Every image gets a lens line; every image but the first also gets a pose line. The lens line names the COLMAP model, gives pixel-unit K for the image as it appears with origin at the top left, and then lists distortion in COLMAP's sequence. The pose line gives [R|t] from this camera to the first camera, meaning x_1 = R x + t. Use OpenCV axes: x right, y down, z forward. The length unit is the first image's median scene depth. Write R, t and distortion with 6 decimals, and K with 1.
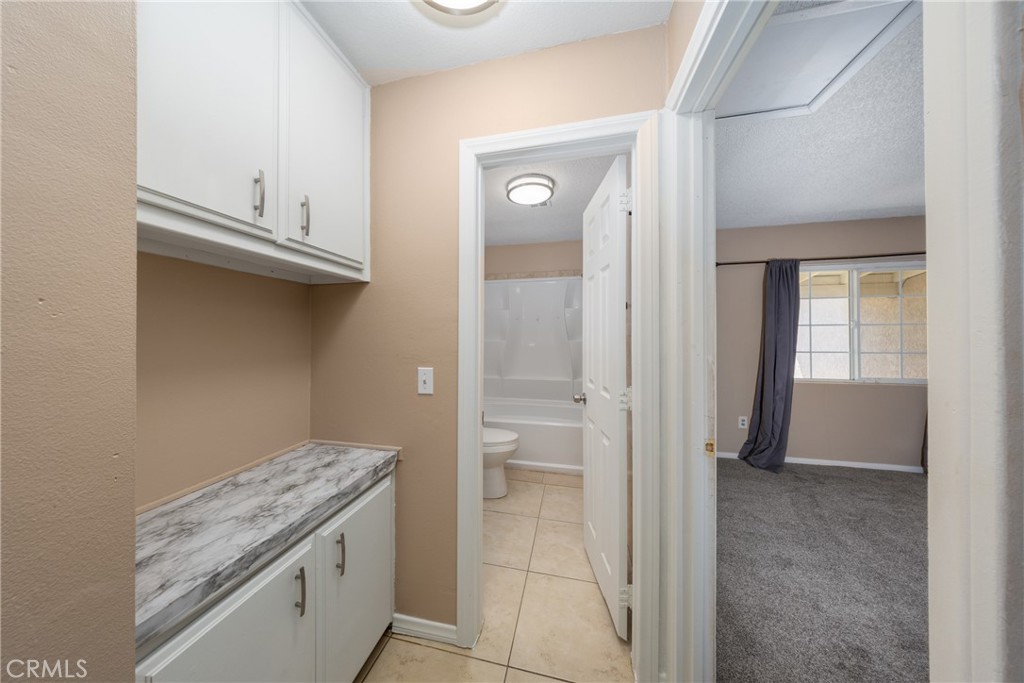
lens RADIAL K [[306.3, 0, 510.4], [0, 306.3, 335.6], [0, 0, 1]] dist [0.000248, 0.000203]
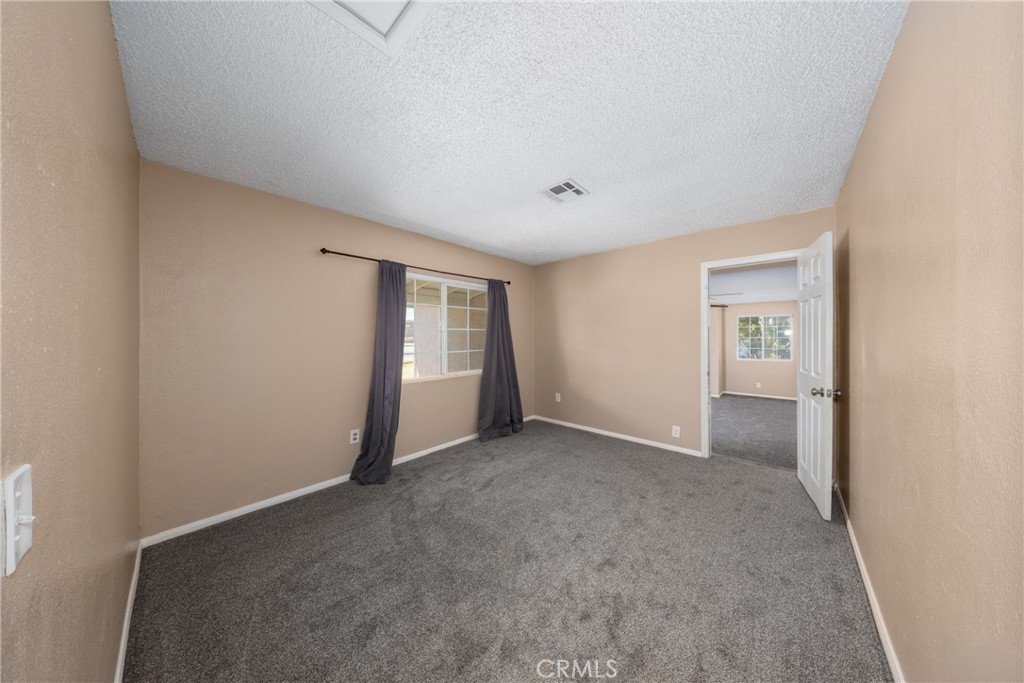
lens RADIAL K [[306.3, 0, 513.0], [0, 306.3, 334.0], [0, 0, 1]] dist [0.000248, 0.000203]
pose [[0.504549, 0.010682, 0.863317, 0.248129], [-0.002401, 0.999937, -0.010969, -0.003879], [-0.863380, 0.003461, 0.504543, 0.176842]]
